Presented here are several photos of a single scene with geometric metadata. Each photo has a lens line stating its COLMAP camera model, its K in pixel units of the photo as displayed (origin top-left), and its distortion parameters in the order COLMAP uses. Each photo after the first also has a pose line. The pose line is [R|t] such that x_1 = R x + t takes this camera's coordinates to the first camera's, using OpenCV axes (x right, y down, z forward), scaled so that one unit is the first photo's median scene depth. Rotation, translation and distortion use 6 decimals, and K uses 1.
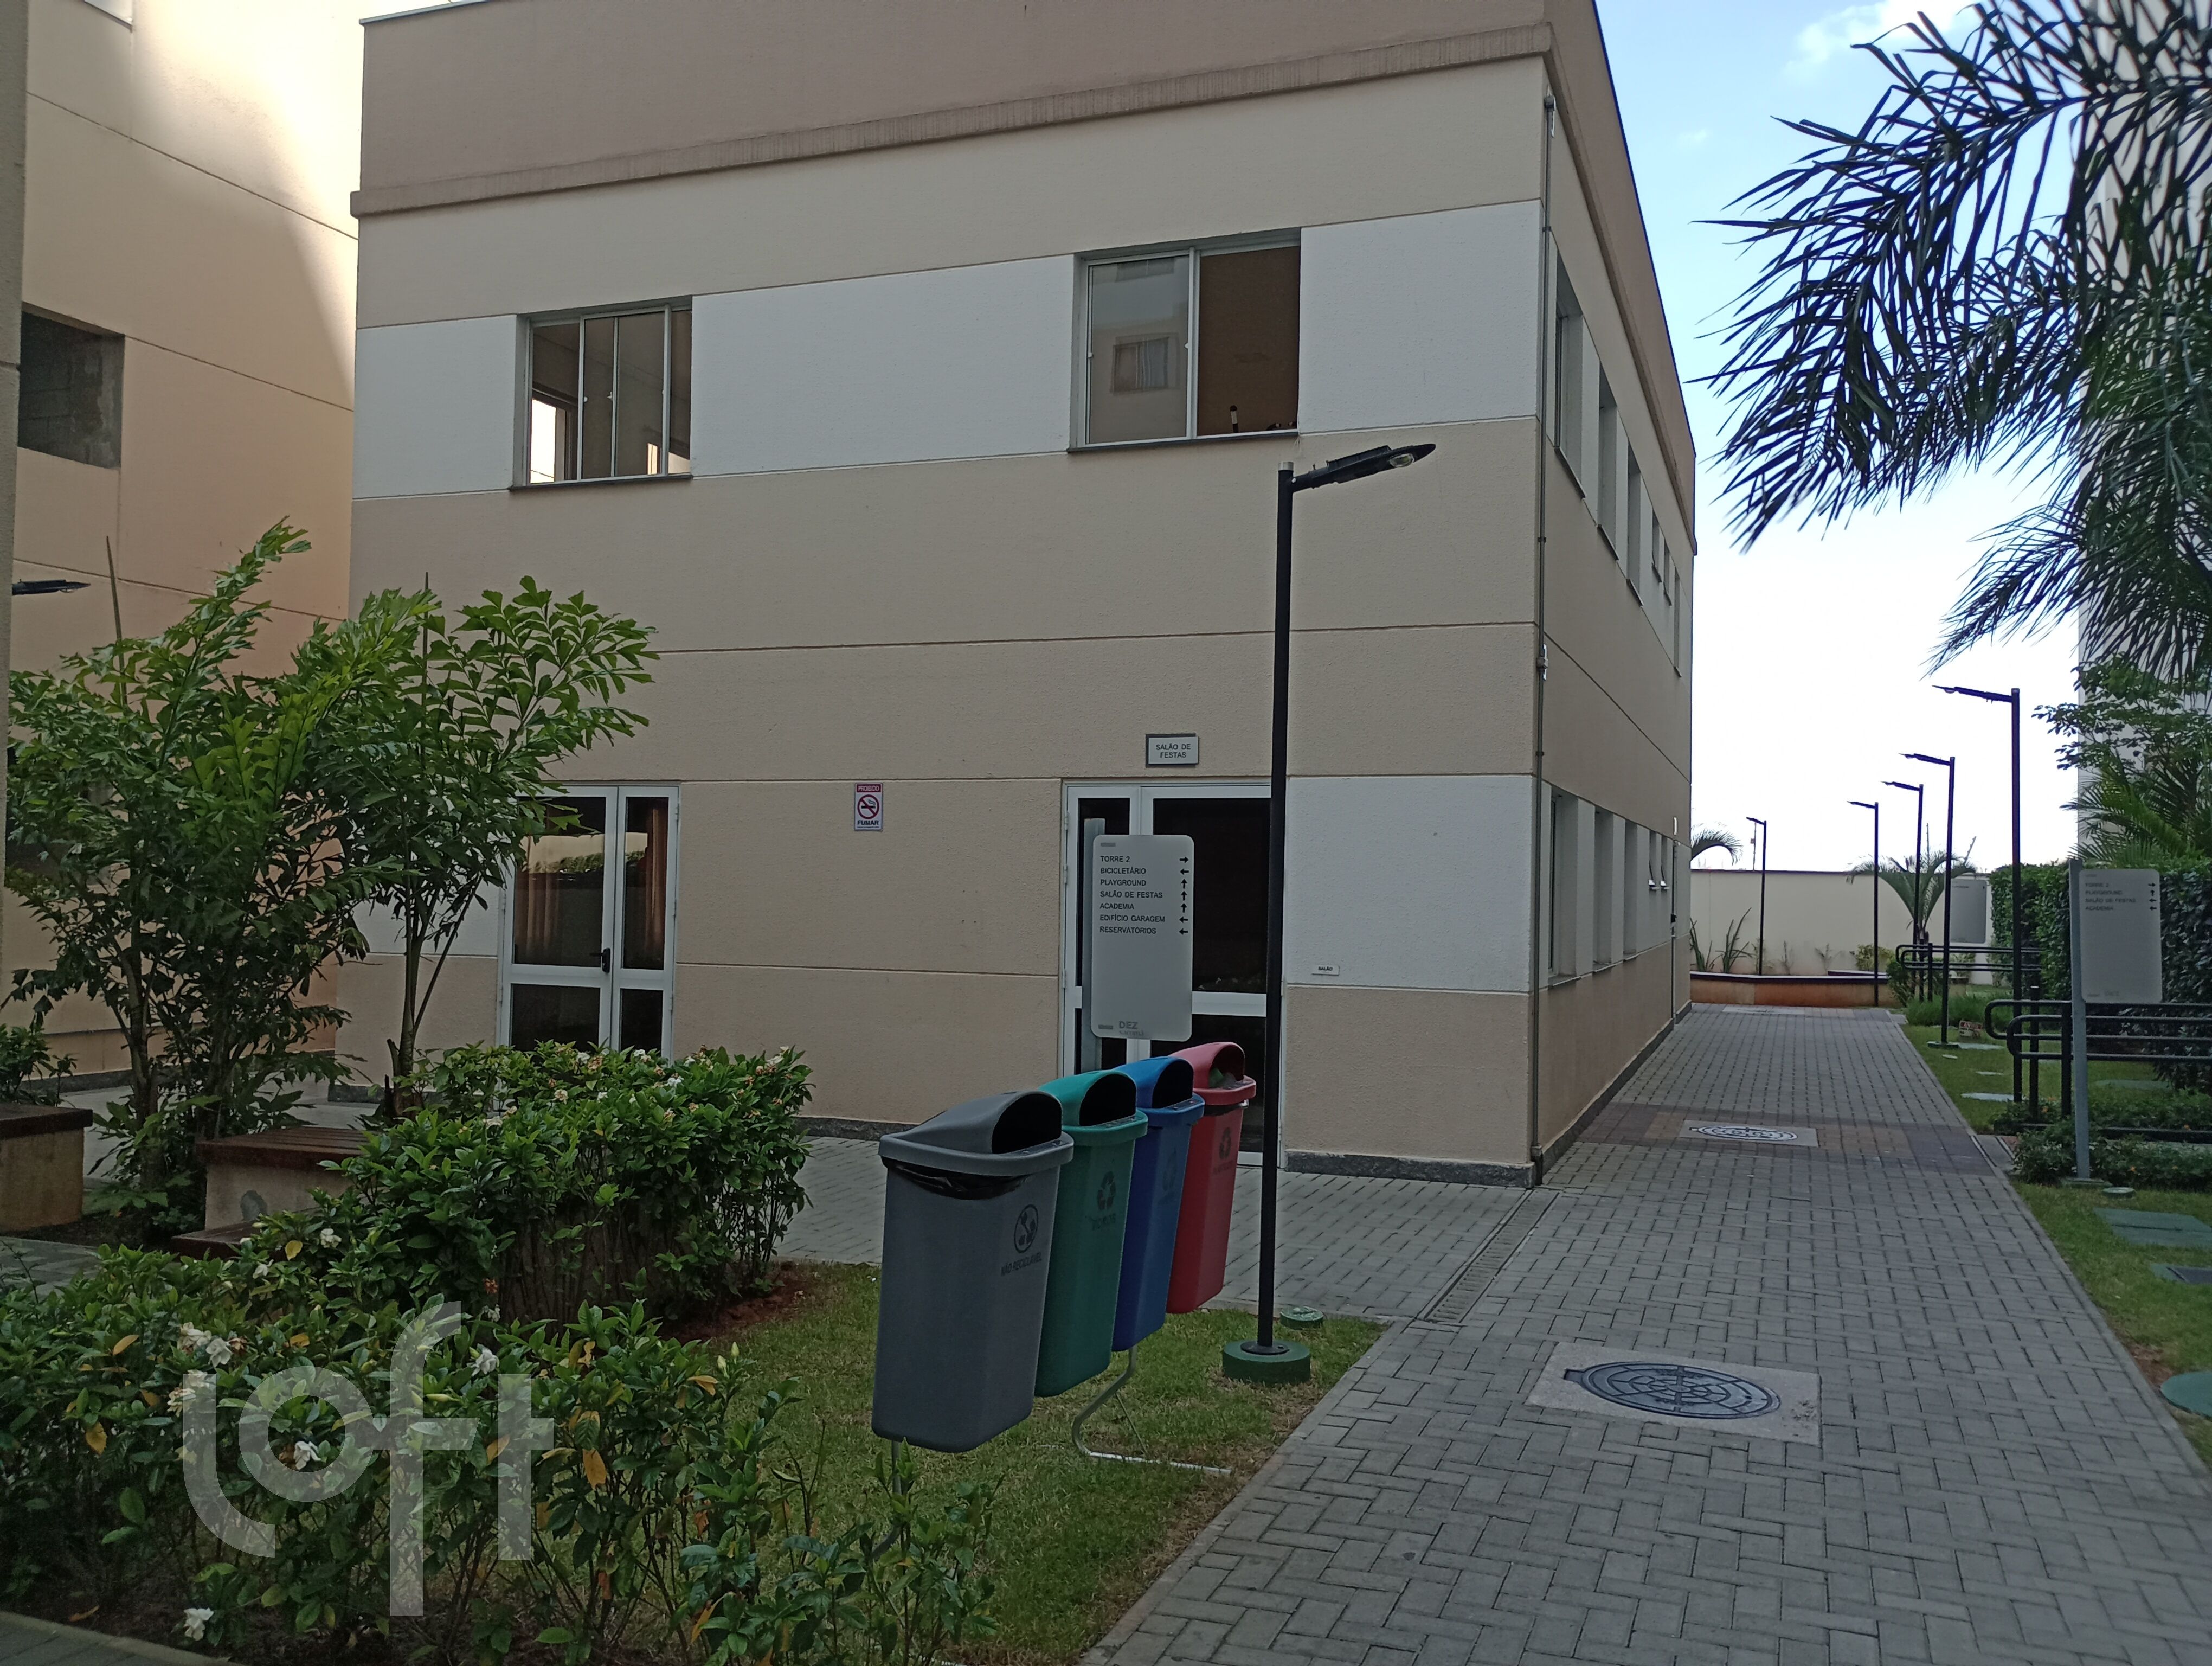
lens RADIAL K [[1837.9, 0, 1102.4], [0, 1837.9, 833.9], [0, 0, 1]] dist [0.006414, 0.000964]
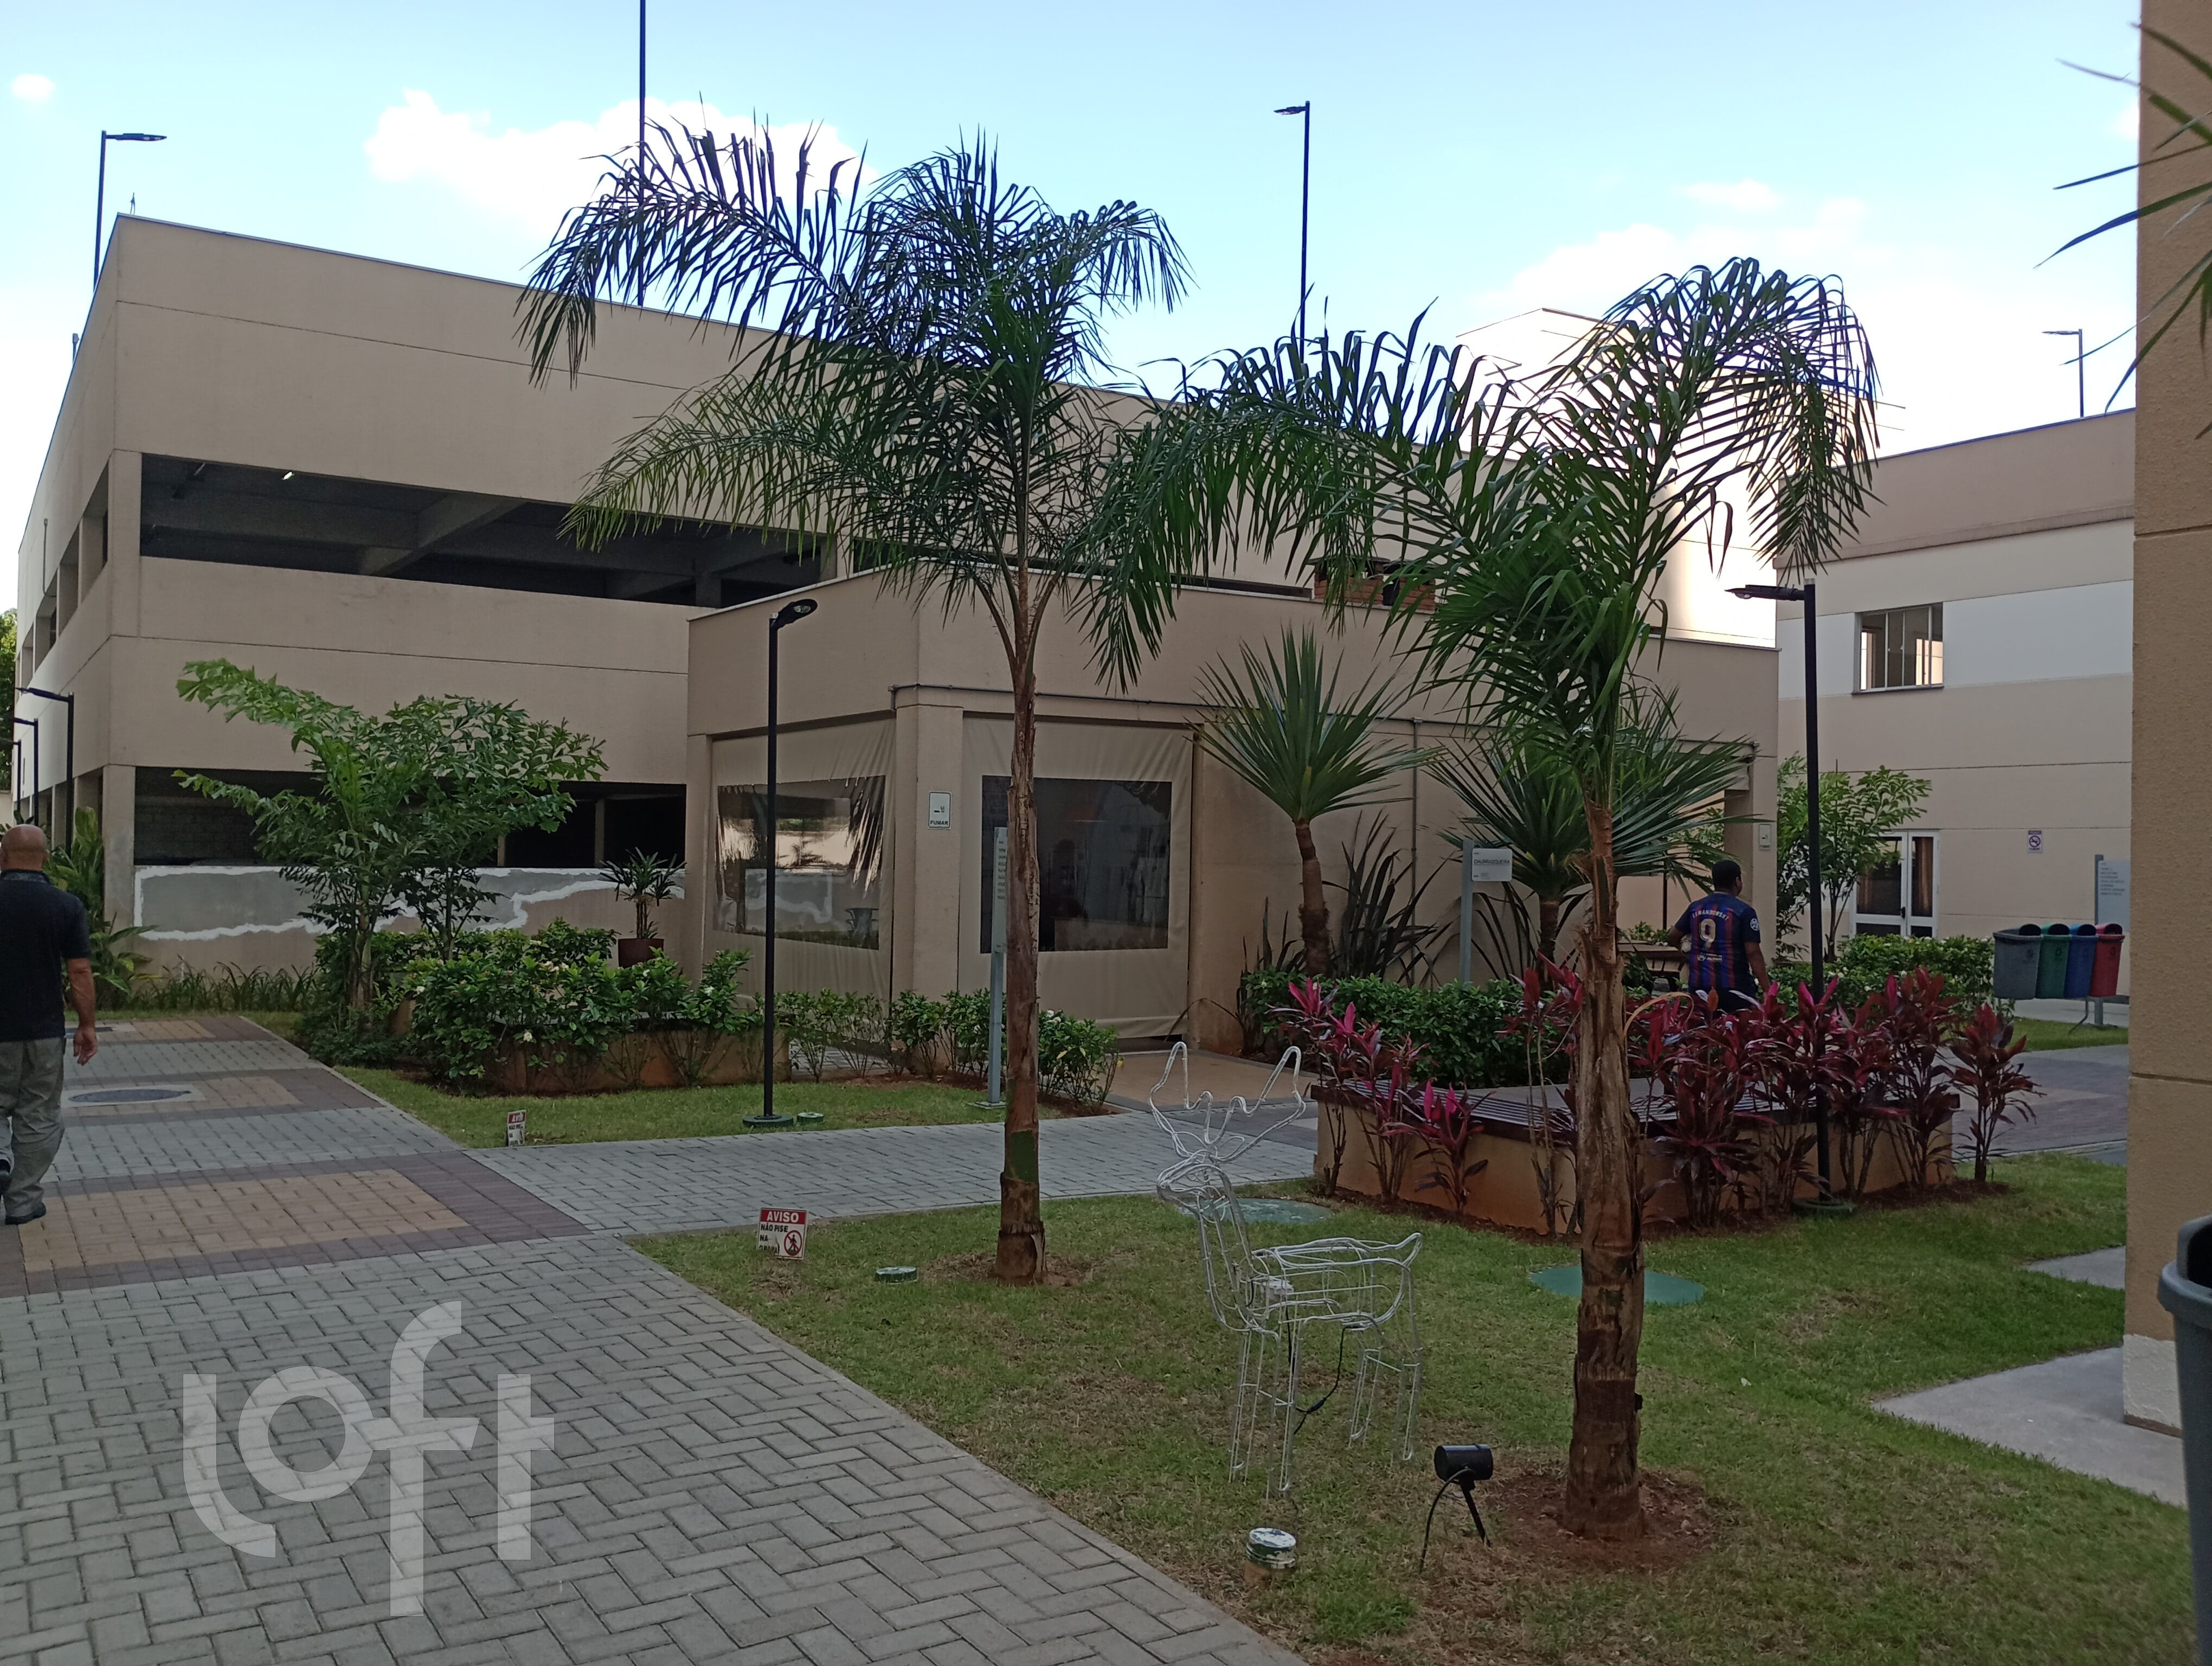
lens RADIAL K [[1837.9, 0, 1098.1], [0, 1837.9, 833.4], [0, 0, 1]] dist [0.006414, 0.000964]
pose [[0.797313, -0.010900, -0.603467, 0.366686], [0.013994, 0.999902, 0.000428, -0.049429], [0.603403, -0.008786, 0.797388, -1.688082]]
